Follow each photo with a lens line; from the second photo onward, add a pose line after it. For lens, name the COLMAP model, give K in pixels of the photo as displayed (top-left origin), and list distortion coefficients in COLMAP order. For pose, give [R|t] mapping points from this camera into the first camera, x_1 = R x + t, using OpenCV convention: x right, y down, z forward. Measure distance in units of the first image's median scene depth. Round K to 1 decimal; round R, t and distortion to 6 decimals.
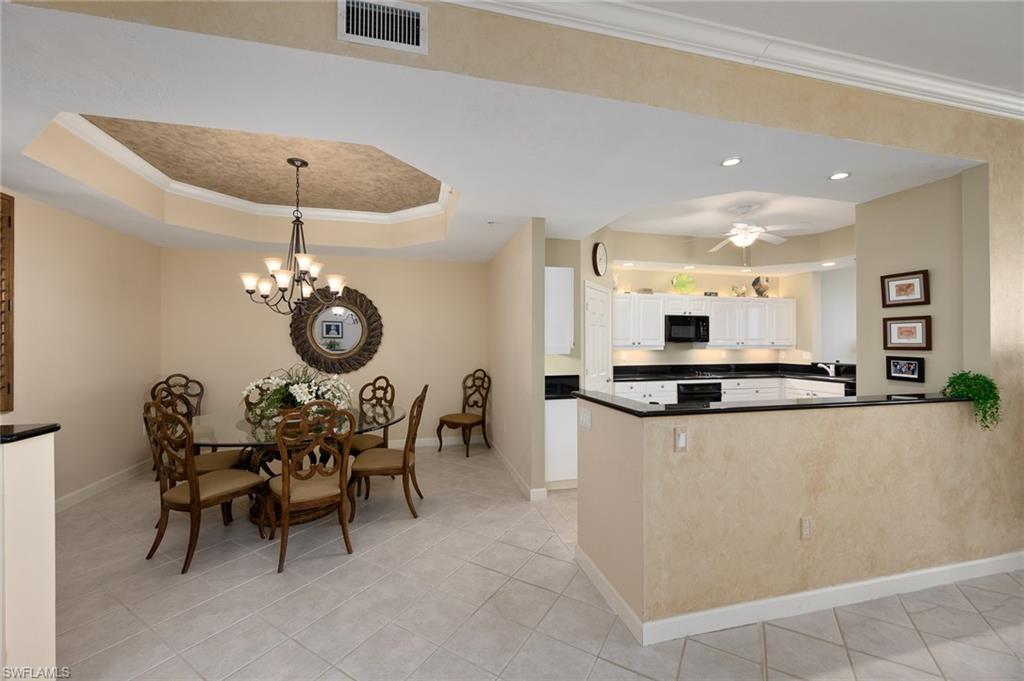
lens RADIAL K [[404.6, 0, 512.0], [0, 404.6, 340.5], [0, 0, 1]] dist [0.000108, 0.000001]
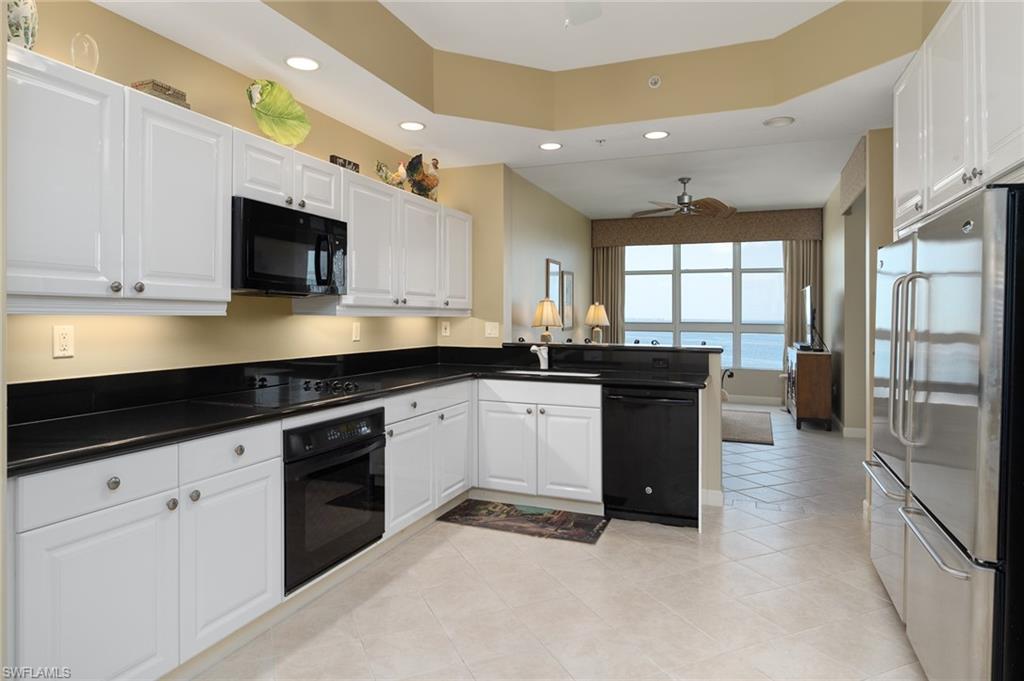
lens RADIAL K [[601.9, 0, 510.2], [0, 601.9, 326.1], [0, 0, 1]] dist [-0.002362, -0.000588]
pose [[0.587177, -0.008642, 0.809413, 0.144002], [-0.011051, 0.999764, 0.018691, 0.019892], [-0.809383, -0.019920, 0.586943, 0.577651]]
